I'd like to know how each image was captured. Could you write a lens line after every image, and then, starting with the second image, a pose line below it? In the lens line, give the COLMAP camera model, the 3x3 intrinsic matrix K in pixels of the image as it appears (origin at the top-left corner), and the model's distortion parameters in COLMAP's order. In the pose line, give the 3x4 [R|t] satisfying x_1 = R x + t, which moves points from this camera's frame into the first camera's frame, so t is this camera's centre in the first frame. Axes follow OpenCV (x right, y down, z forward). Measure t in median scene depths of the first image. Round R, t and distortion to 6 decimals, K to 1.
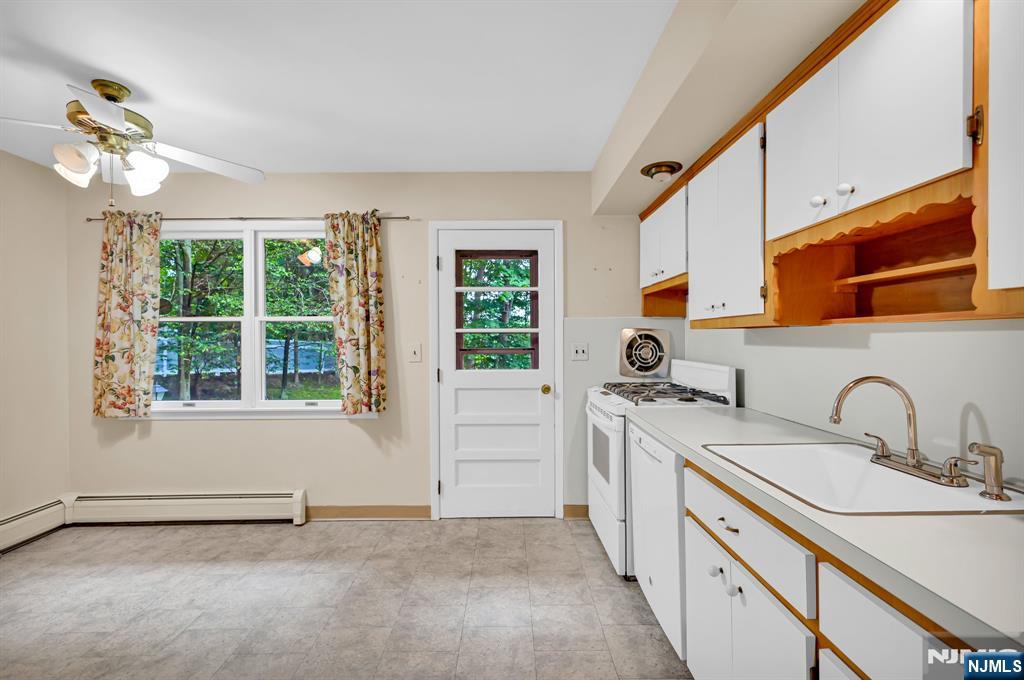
lens RADIAL K [[435.2, 0, 509.3], [0, 435.2, 342.9], [0, 0, 1]] dist [-0.006652, -0.000797]
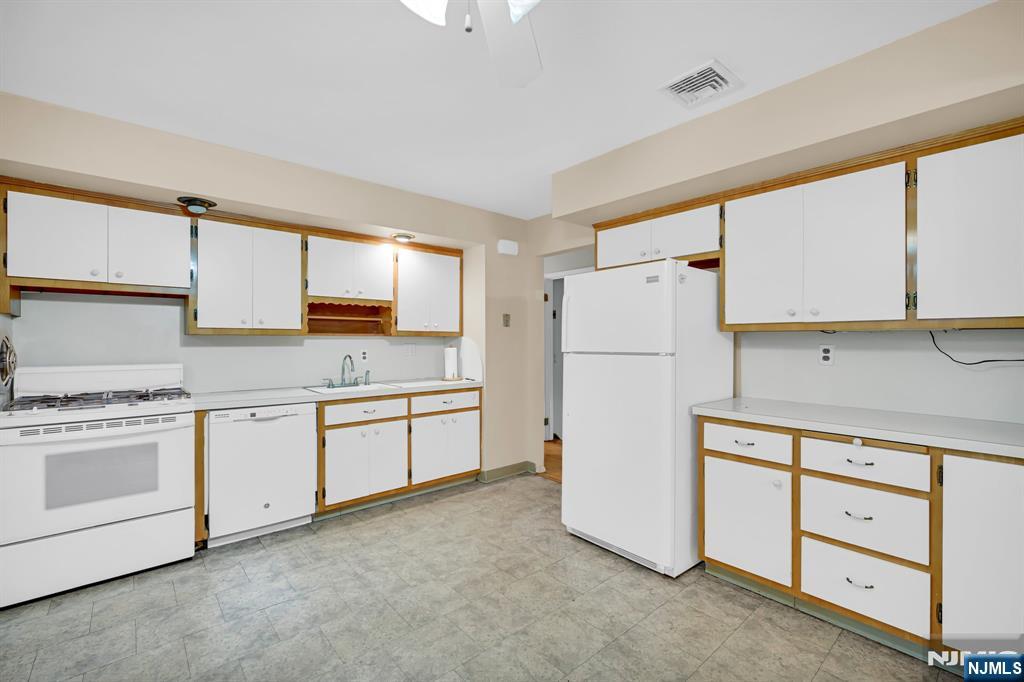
lens RADIAL K [[435.2, 0, 517.8], [0, 435.2, 341.7], [0, 0, 1]] dist [-0.006652, -0.000797]
pose [[-0.659710, 0.006120, 0.751496, -0.904681], [0.011914, 0.999926, 0.002316, -0.001581], [-0.751426, 0.010481, -0.659734, 0.887519]]
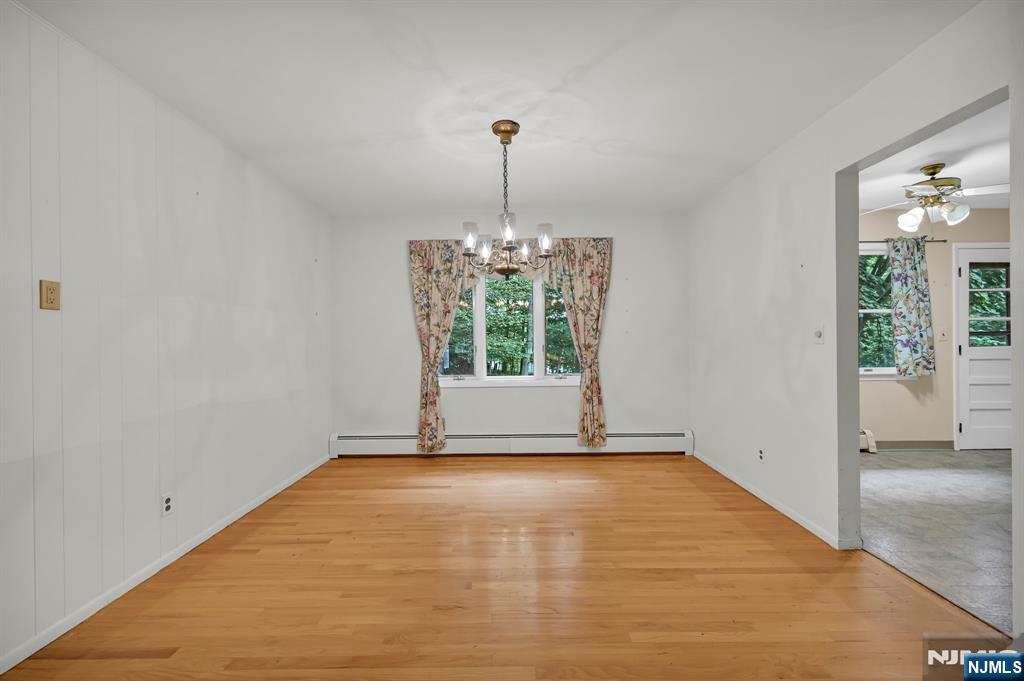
lens RADIAL K [[433.3, 0, 515.0], [0, 433.3, 339.6], [0, 0, 1]] dist [0.020416, 0.000732]
pose [[0.999533, -0.003708, 0.030346, -1.817710], [0.003877, 0.999977, -0.005541, 0.046685], [-0.030325, 0.005657, 0.999524, -0.456206]]
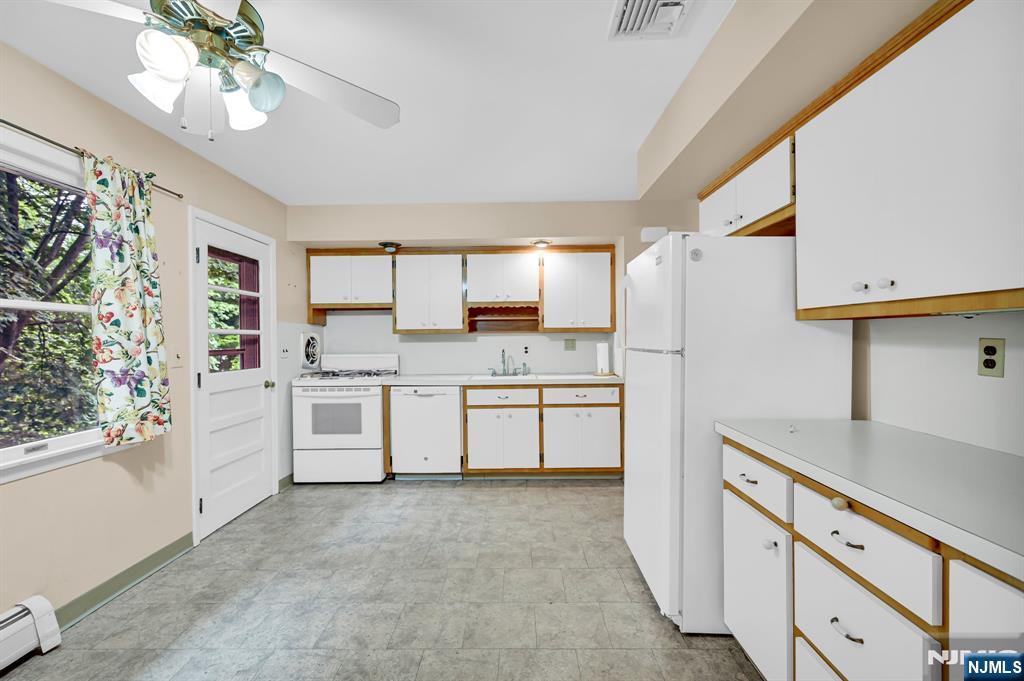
lens RADIAL K [[435.2, 0, 521.0], [0, 435.2, 340.2], [0, 0, 1]] dist [-0.006652, -0.000797]
pose [[0.005929, 0.001568, 0.999981, -1.135476], [0.018538, 0.999827, -0.001678, 0.006081], [-0.999811, 0.018548, 0.005899, 0.358395]]
